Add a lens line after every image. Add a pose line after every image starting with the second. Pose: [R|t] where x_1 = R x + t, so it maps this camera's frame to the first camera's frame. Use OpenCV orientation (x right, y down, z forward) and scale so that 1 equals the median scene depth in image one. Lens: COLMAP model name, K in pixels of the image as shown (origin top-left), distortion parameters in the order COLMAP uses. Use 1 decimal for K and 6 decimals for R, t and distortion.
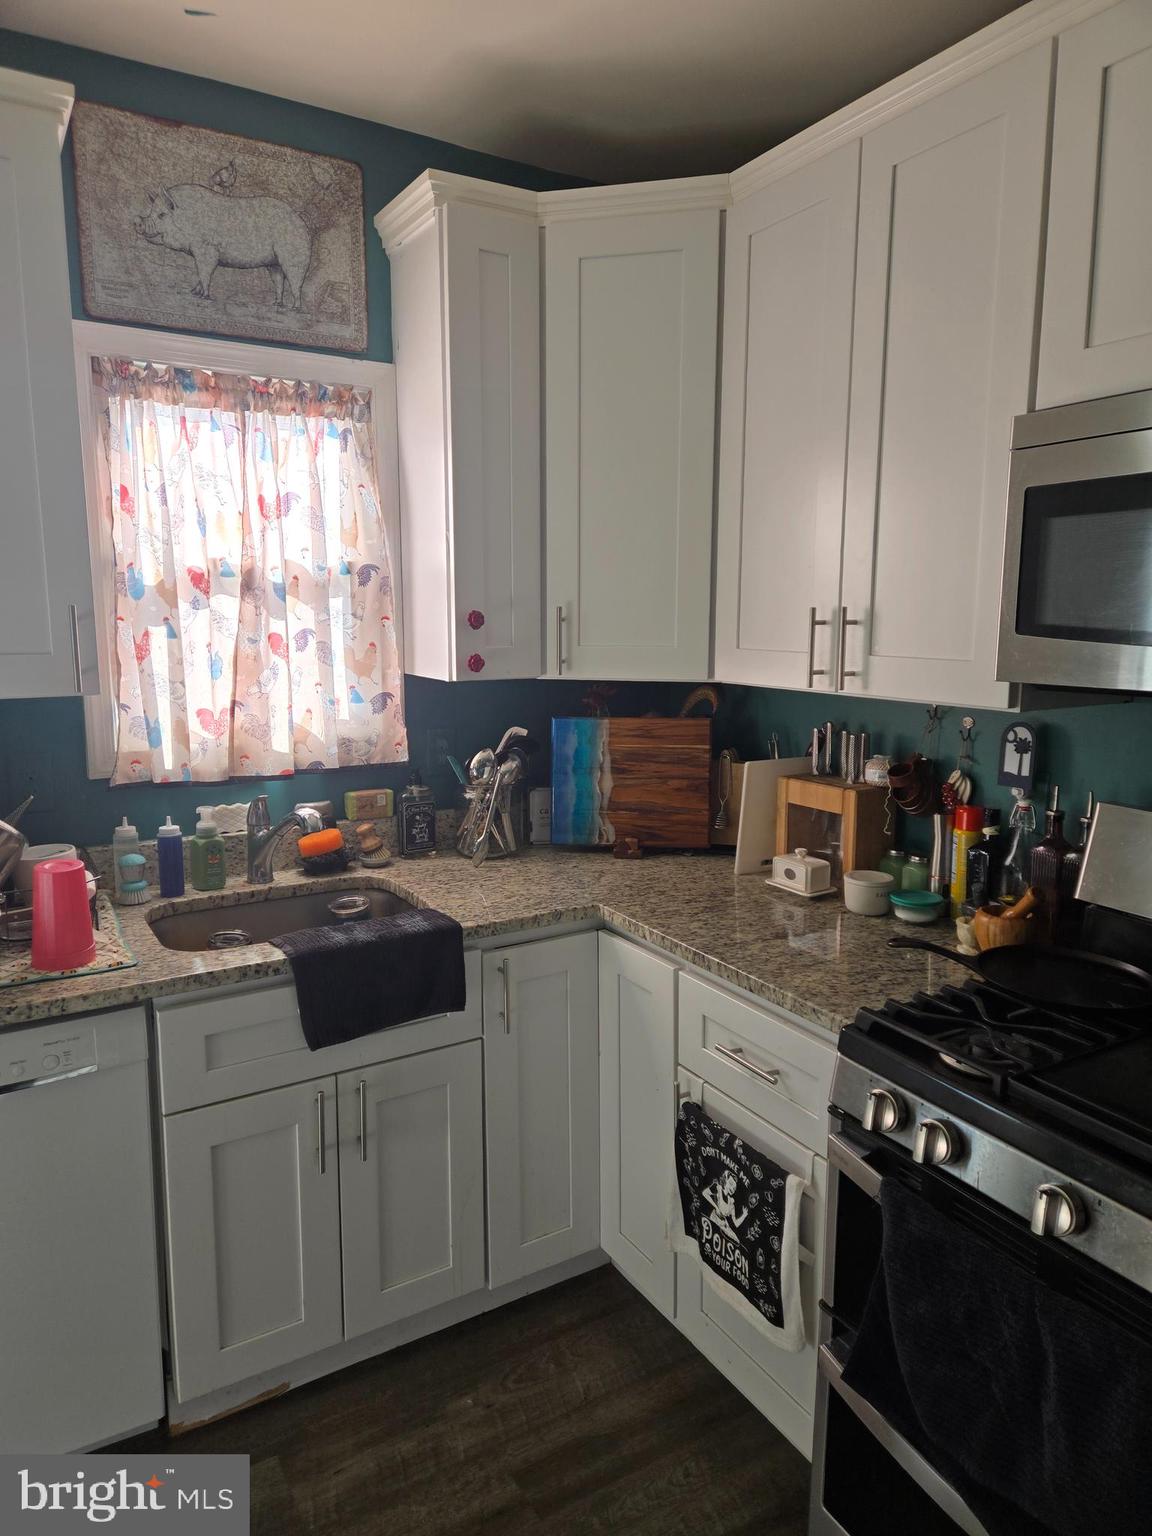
lens RADIAL K [[1038.6, 0, 576.0], [0, 1038.6, 768.0], [0, 0, 1]] dist [0.102487, -0.099559]
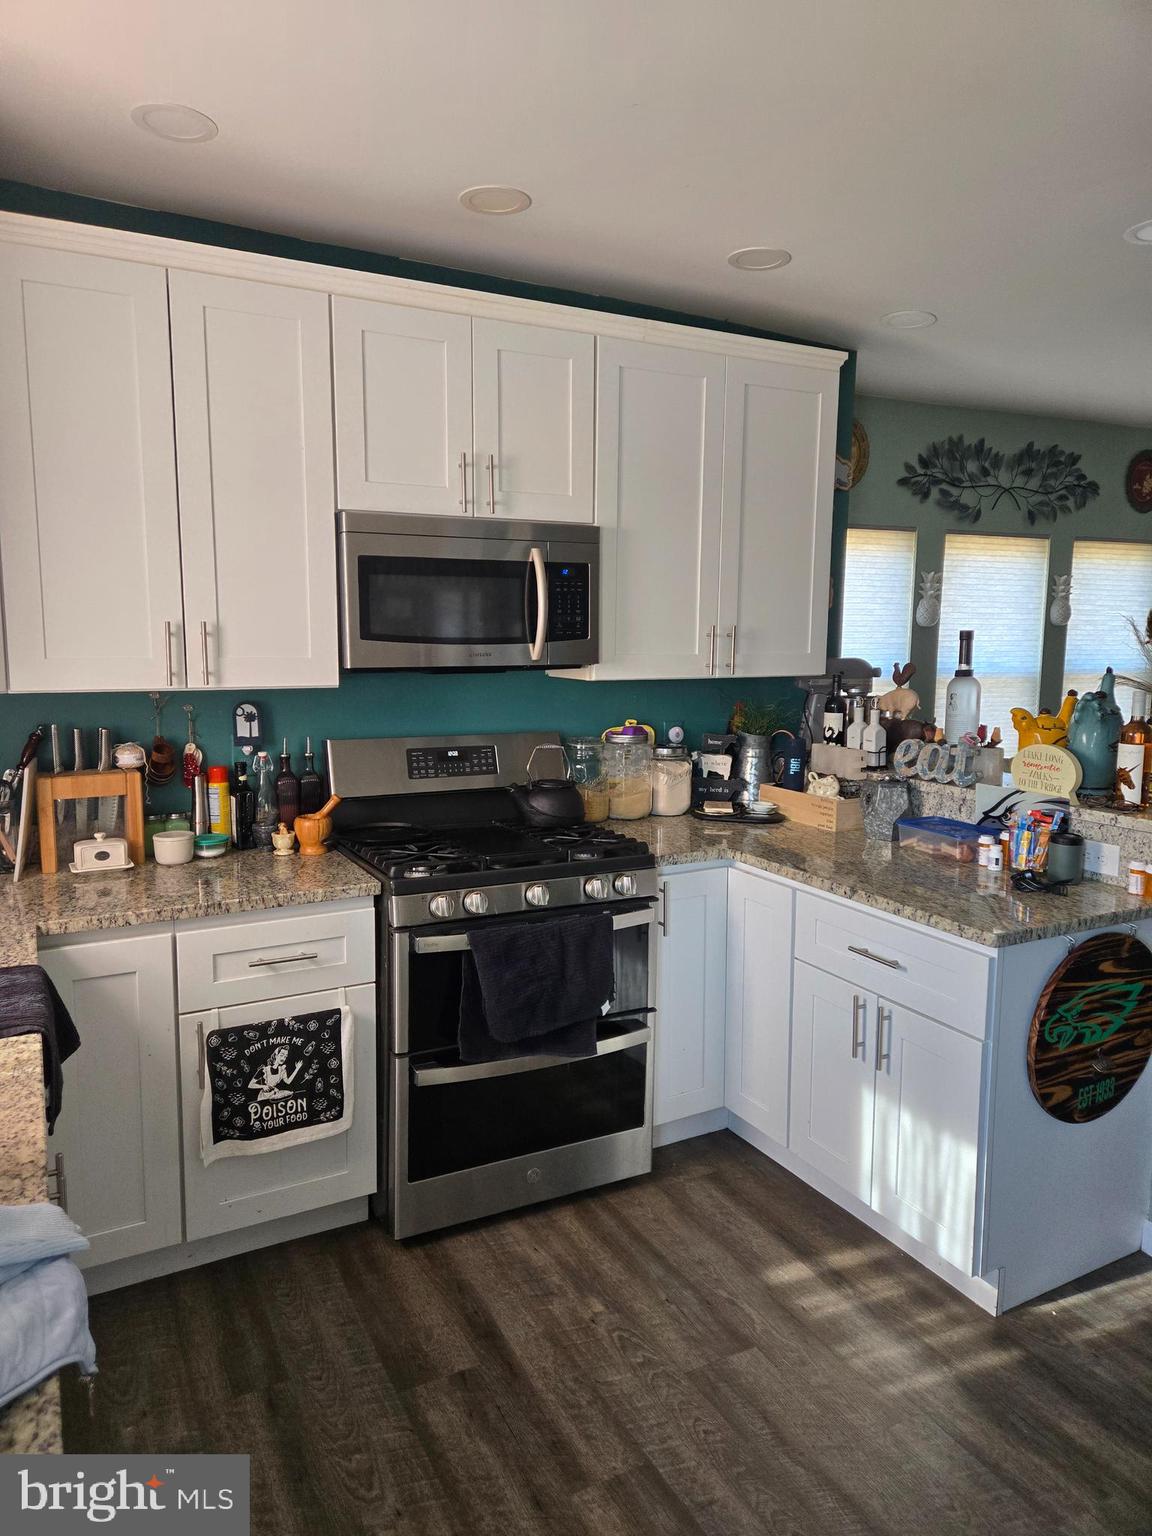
lens RADIAL K [[1038.6, 0, 576.0], [0, 1038.6, 768.0], [0, 0, 1]] dist [0.102487, -0.099559]
pose [[0.045445, -0.141250, 0.988930, -1.053951], [0.149230, 0.979805, 0.133089, -0.080401], [-0.987758, 0.141530, 0.065606, 0.470908]]
